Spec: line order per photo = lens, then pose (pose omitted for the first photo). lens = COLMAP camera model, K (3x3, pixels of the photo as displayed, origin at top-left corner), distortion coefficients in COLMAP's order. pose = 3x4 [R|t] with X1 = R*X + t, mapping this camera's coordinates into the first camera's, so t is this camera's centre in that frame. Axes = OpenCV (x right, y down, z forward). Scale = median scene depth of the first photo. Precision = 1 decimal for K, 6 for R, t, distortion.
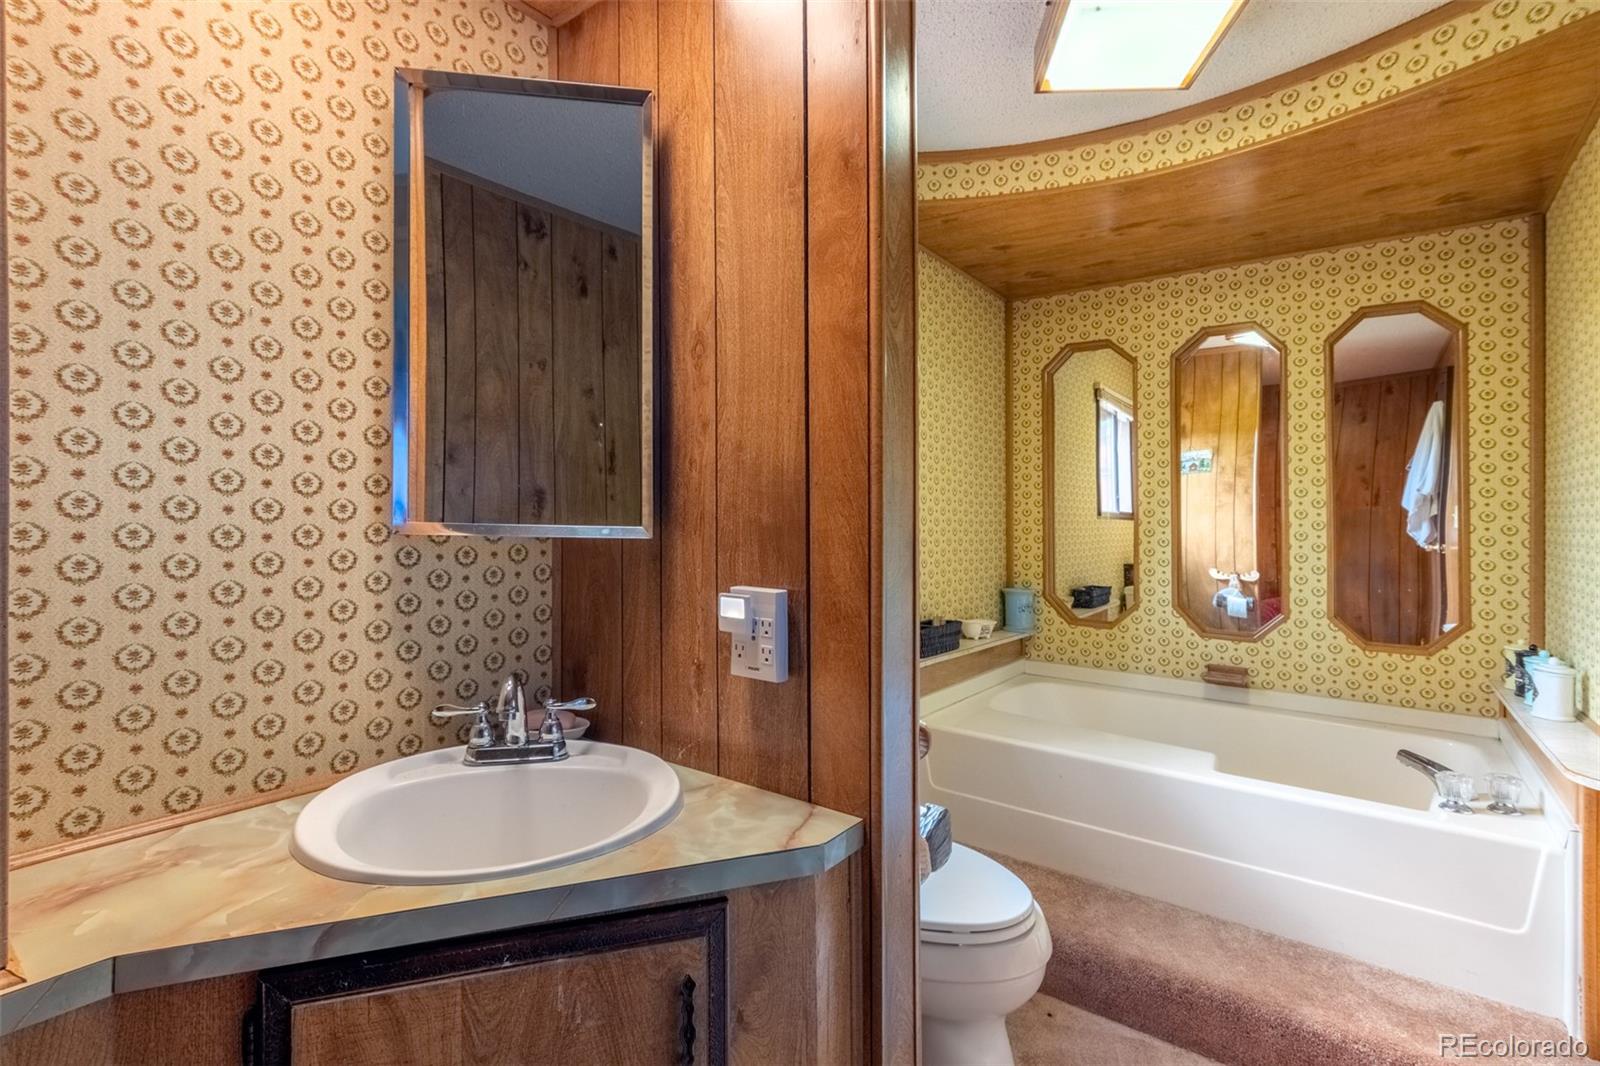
lens RADIAL K [[751.0, 0, 792.2], [0, 751.0, 527.2], [0, 0, 1]] dist [-0.002757, -0.000701]
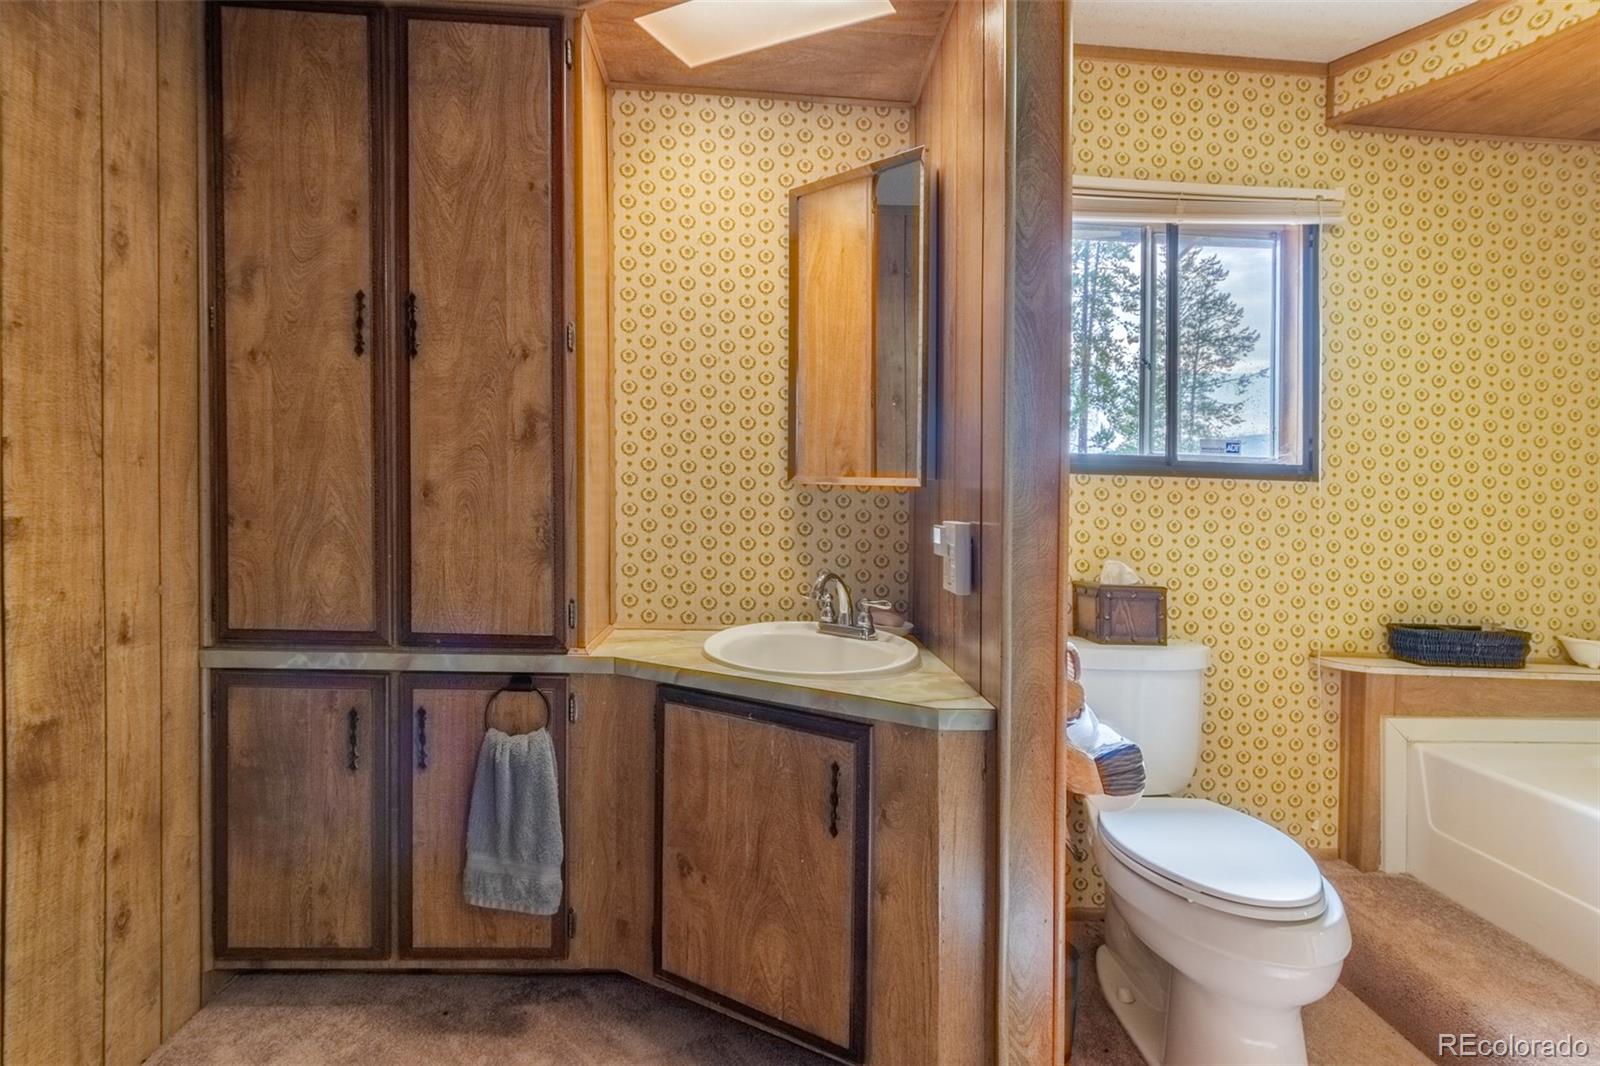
lens RADIAL K [[764.4, 0, 826.2], [0, 764.4, 534.9], [0, 0, 1]] dist [-0.002823, -0.000729]
pose [[0.665698, 0.043351, -0.744961, 0.342138], [-0.032015, 0.999051, 0.029529, 0.031042], [0.745534, 0.004193, 0.666454, -0.019342]]
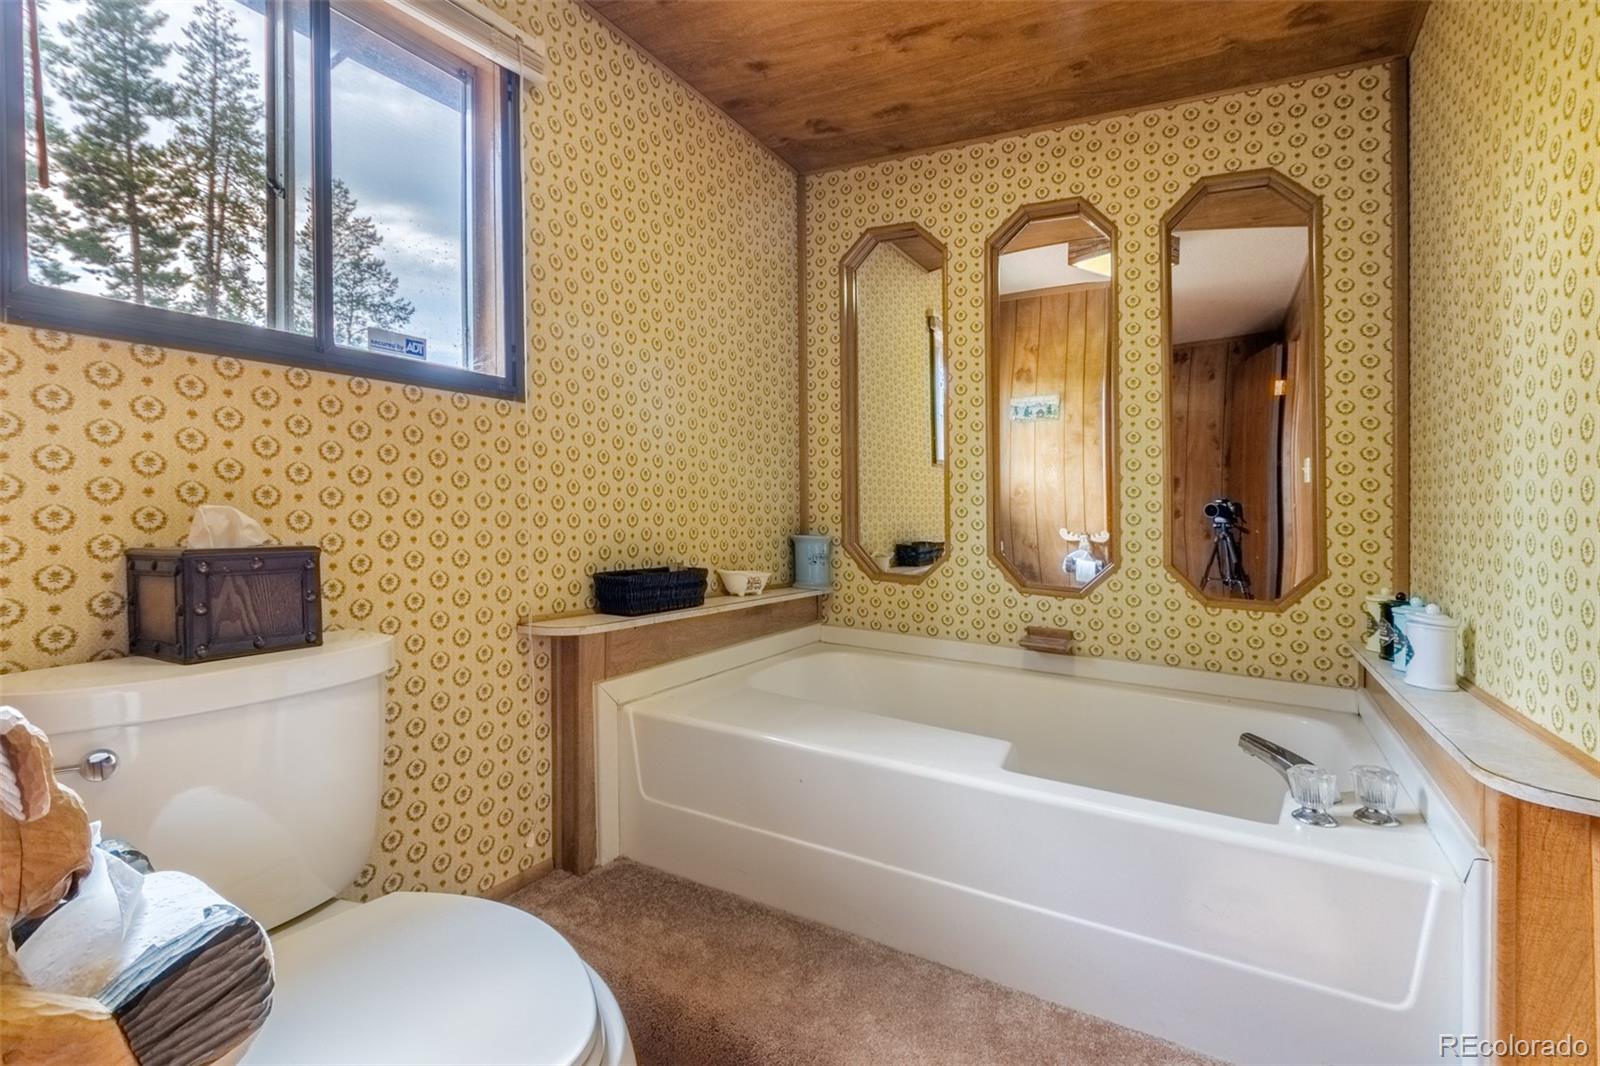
lens RADIAL K [[758.3, 0, 781.8], [0, 758.3, 488.2], [0, 0, 1]] dist [0.001956, -0.007681]
pose [[0.992205, 0.017417, 0.123396, 0.219791], [-0.014597, 0.999612, -0.023718, 0.066699], [-0.123761, 0.021732, 0.992074, 0.258773]]
